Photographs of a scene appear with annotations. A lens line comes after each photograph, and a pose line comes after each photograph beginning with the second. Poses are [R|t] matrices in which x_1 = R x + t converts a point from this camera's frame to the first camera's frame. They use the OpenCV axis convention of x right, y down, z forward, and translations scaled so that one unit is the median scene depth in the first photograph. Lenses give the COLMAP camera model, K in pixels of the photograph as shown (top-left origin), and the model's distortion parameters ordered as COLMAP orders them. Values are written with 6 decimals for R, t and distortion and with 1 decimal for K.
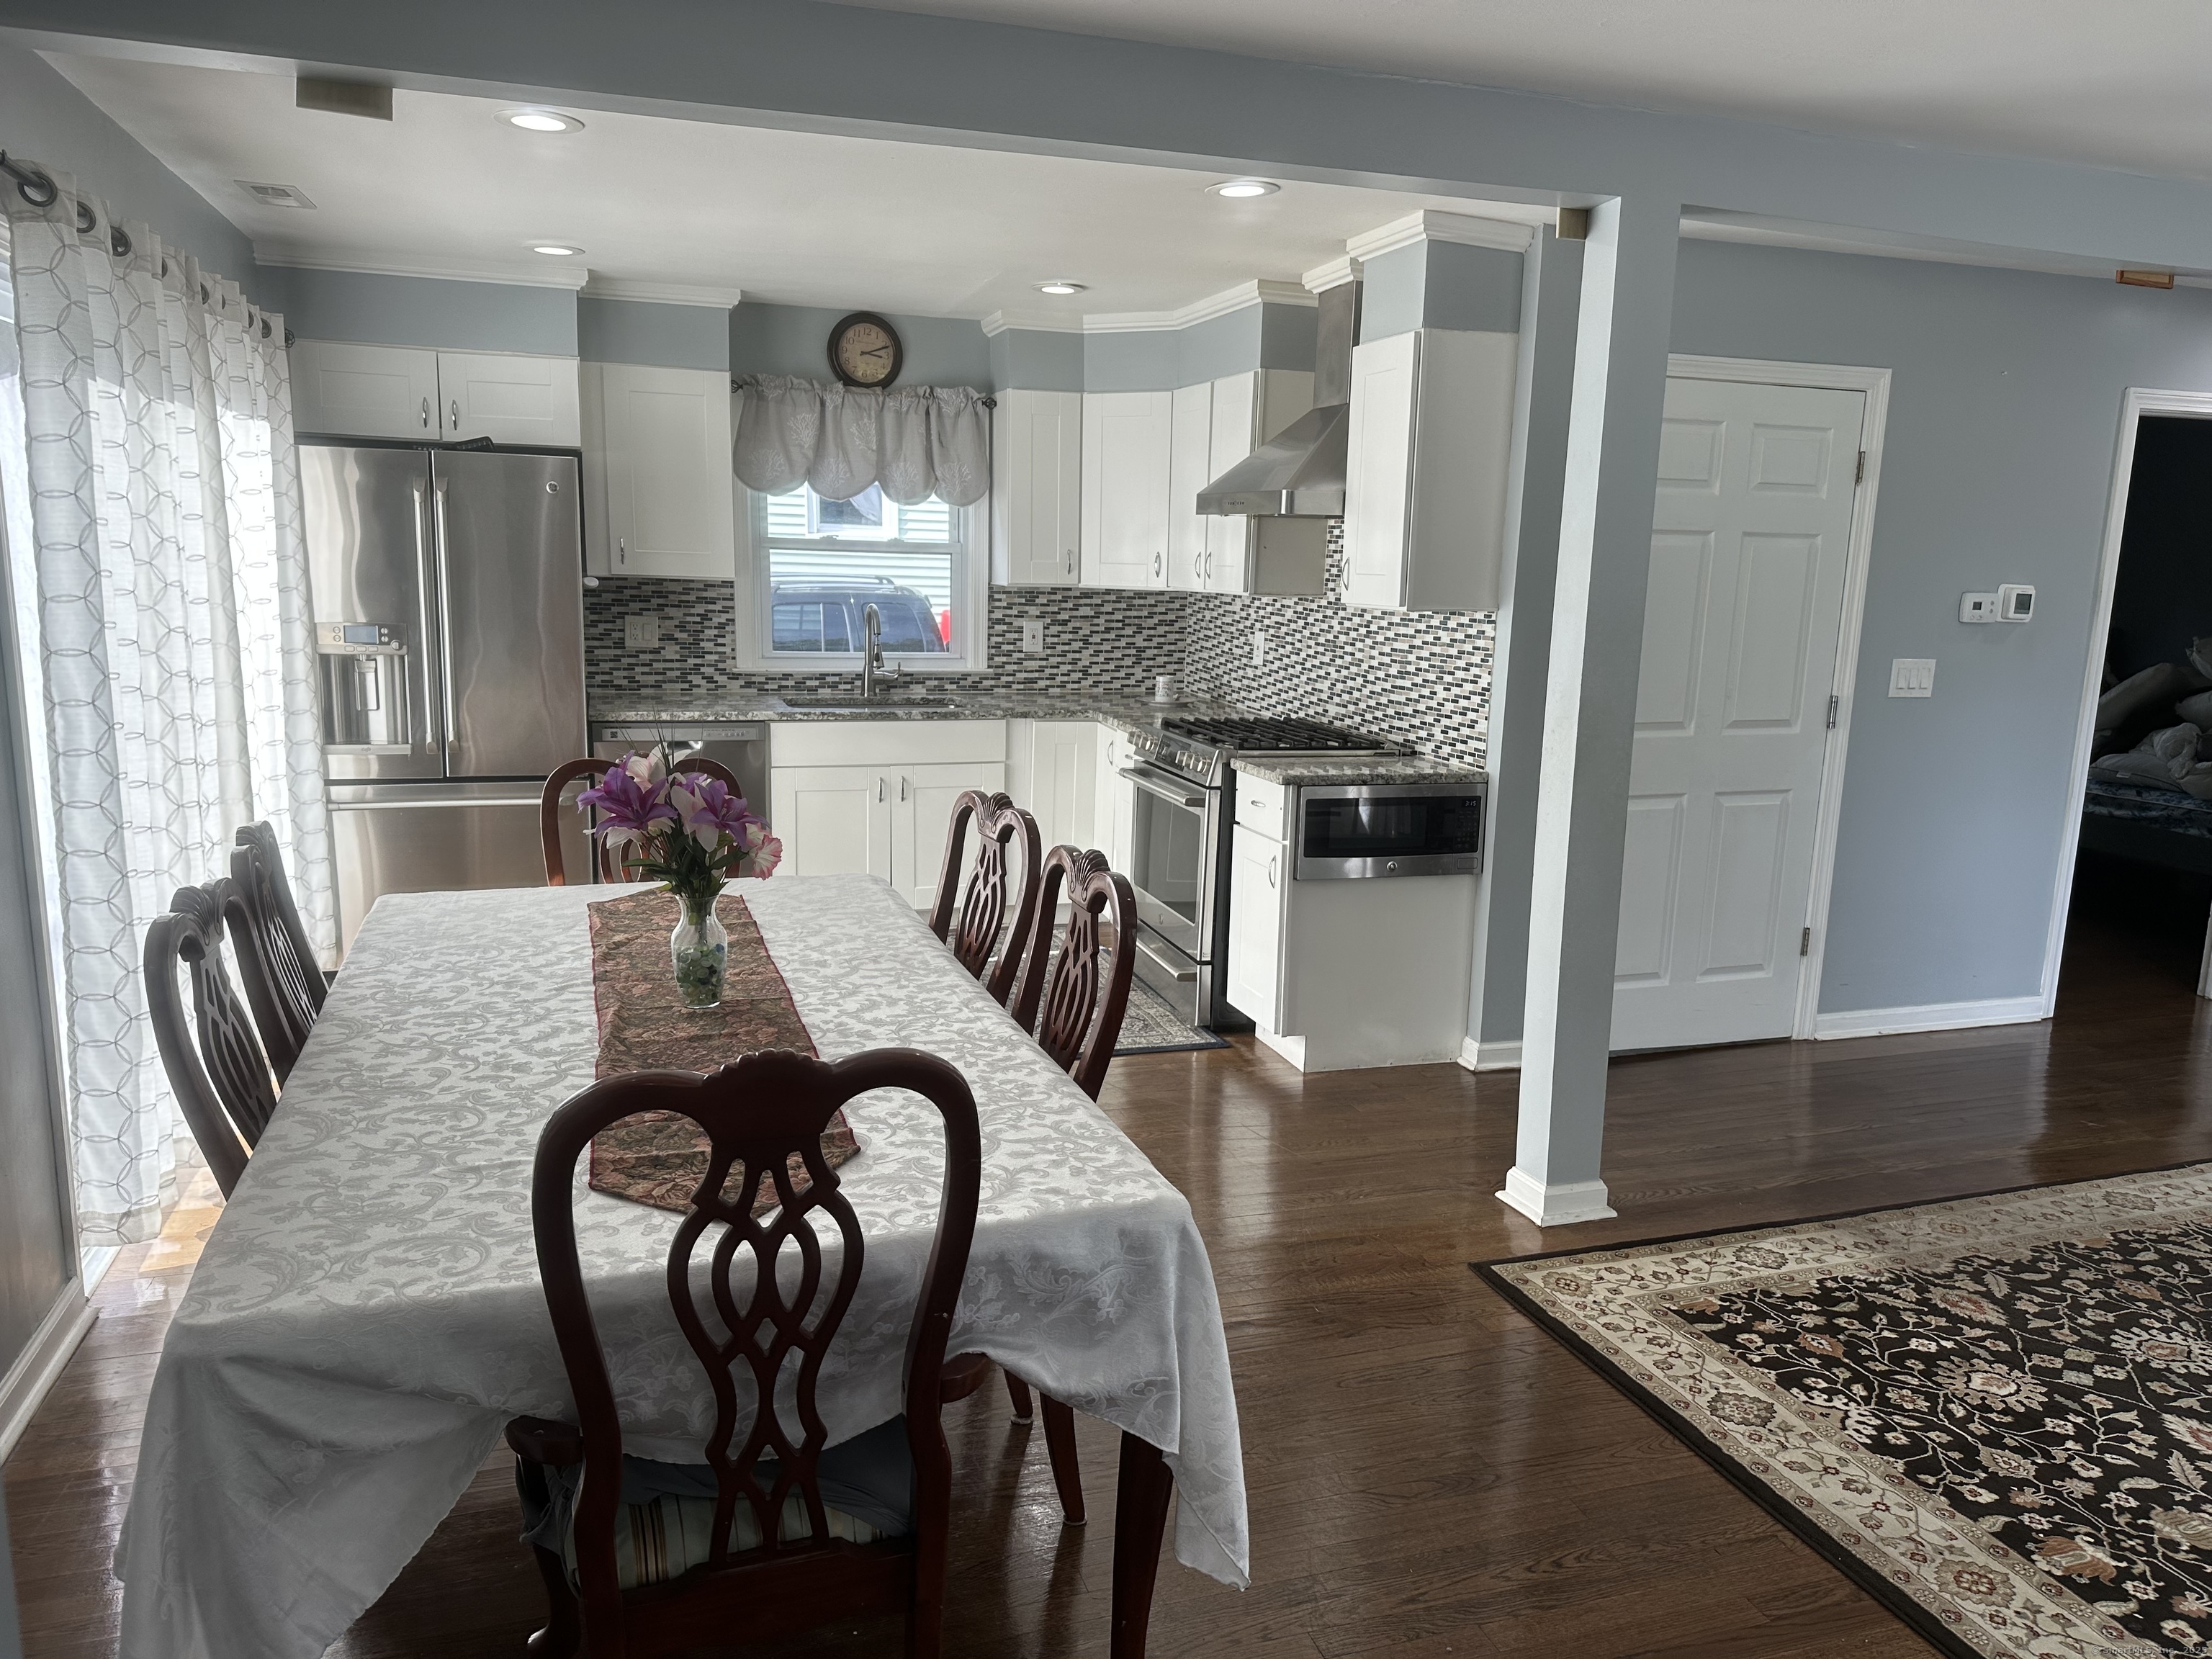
lens RADIAL K [[1559.7, 0, 1161.8], [0, 1559.7, 883.4], [0, 0, 1]] dist [0.041356, -0.044696]
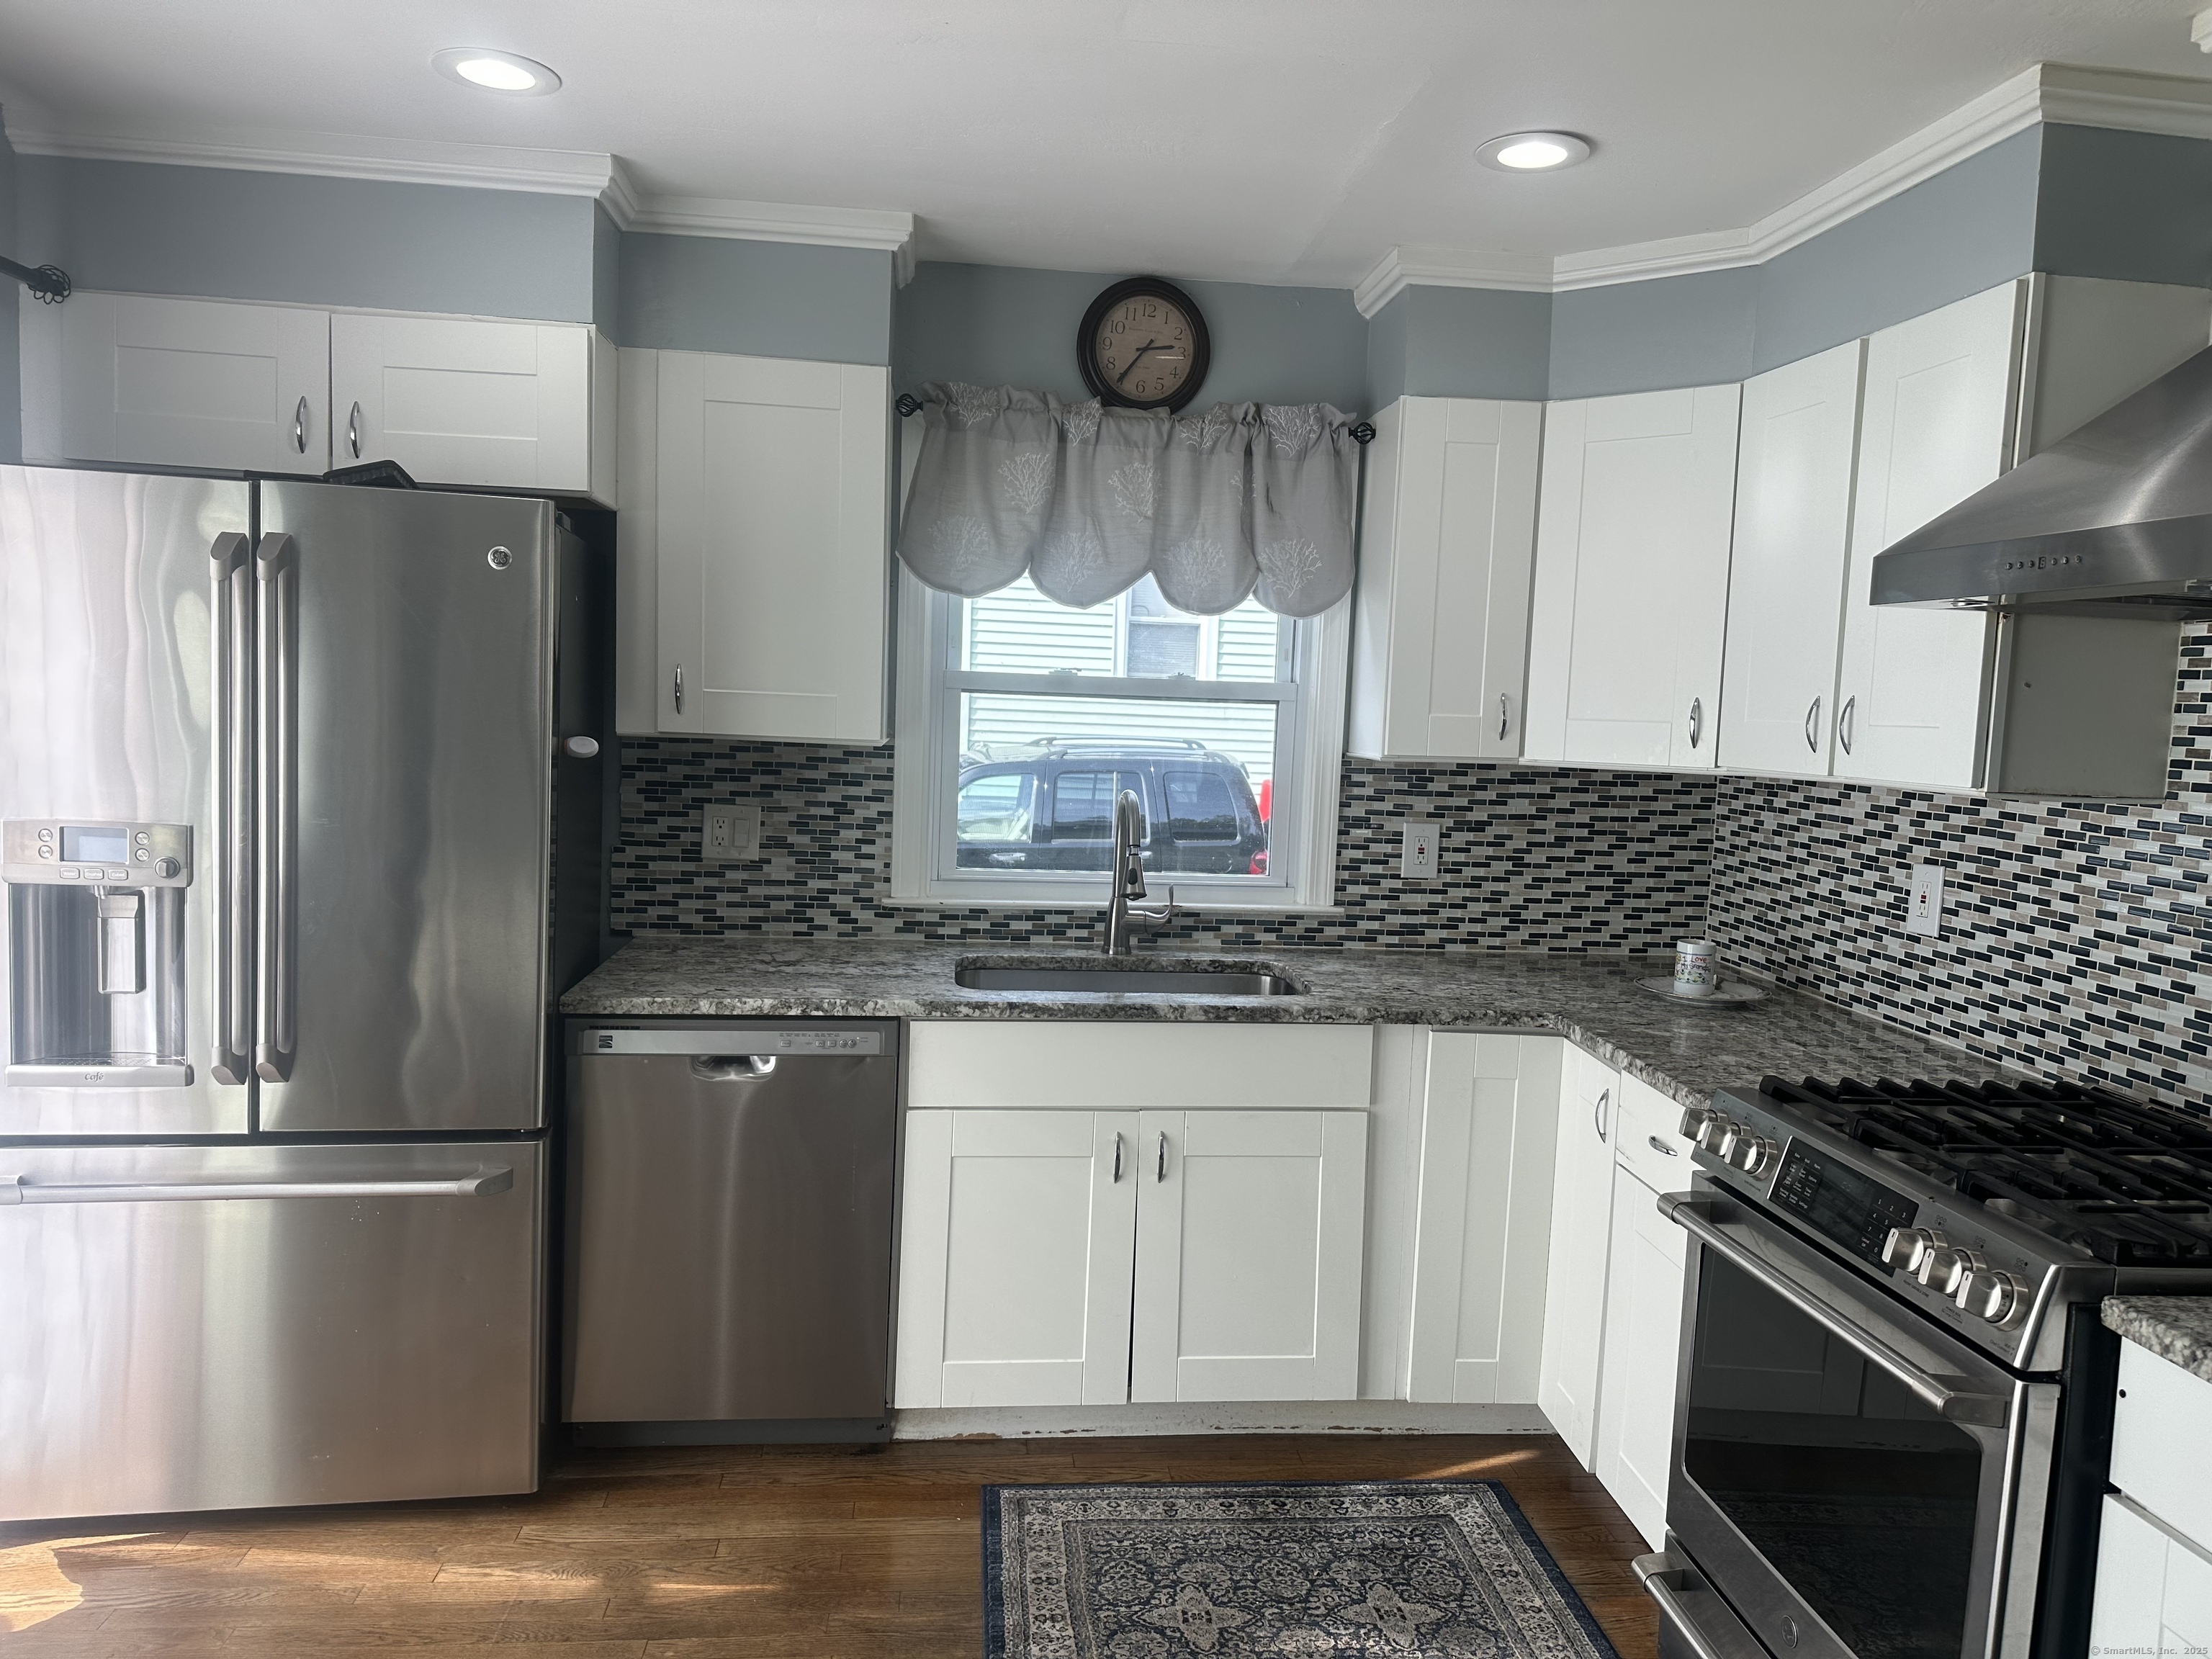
lens RADIAL K [[1559.7, 0, 1097.6], [0, 1559.7, 849.9], [0, 0, 1]] dist [0.041356, -0.044696]
pose [[0.970368, 0.029460, -0.239828, -0.065689], [-0.058505, 0.991652, -0.114903, -0.095724], [0.234441, 0.125530, 0.963992, 0.479540]]
